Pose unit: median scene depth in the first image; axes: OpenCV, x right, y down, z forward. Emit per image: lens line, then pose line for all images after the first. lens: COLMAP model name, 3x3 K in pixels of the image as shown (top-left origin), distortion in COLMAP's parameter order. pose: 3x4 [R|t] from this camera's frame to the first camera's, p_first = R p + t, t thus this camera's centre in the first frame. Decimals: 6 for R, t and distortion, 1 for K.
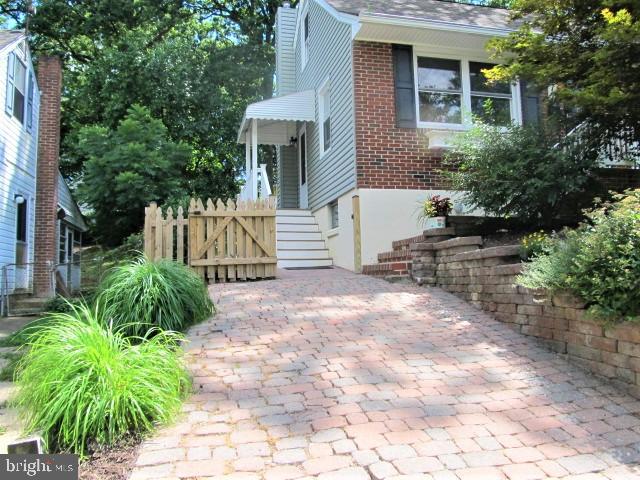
lens RADIAL K [[522.9, 0, 320.0], [0, 522.9, 240.0], [0, 0, 1]] dist [-0.065668, 0.002618]
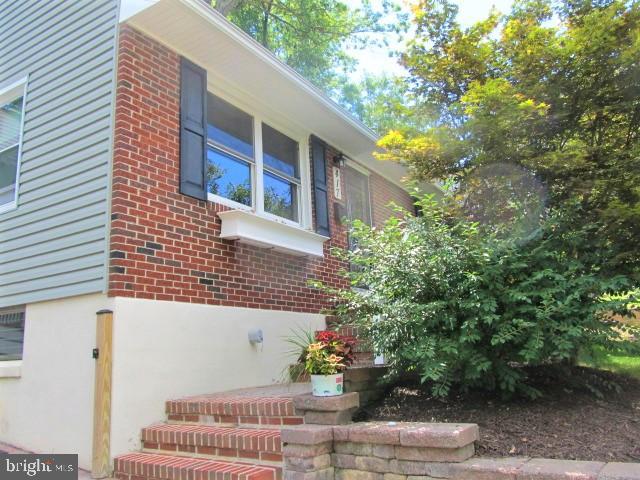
lens RADIAL K [[522.9, 0, 320.0], [0, 522.9, 240.0], [0, 0, 1]] dist [-0.065668, 0.002618]
pose [[0.699845, 0.144768, 0.699471, -0.138903], [-0.021326, 0.983045, -0.182122, -0.064607], [-0.713977, 0.112541, 0.691066, 0.503650]]
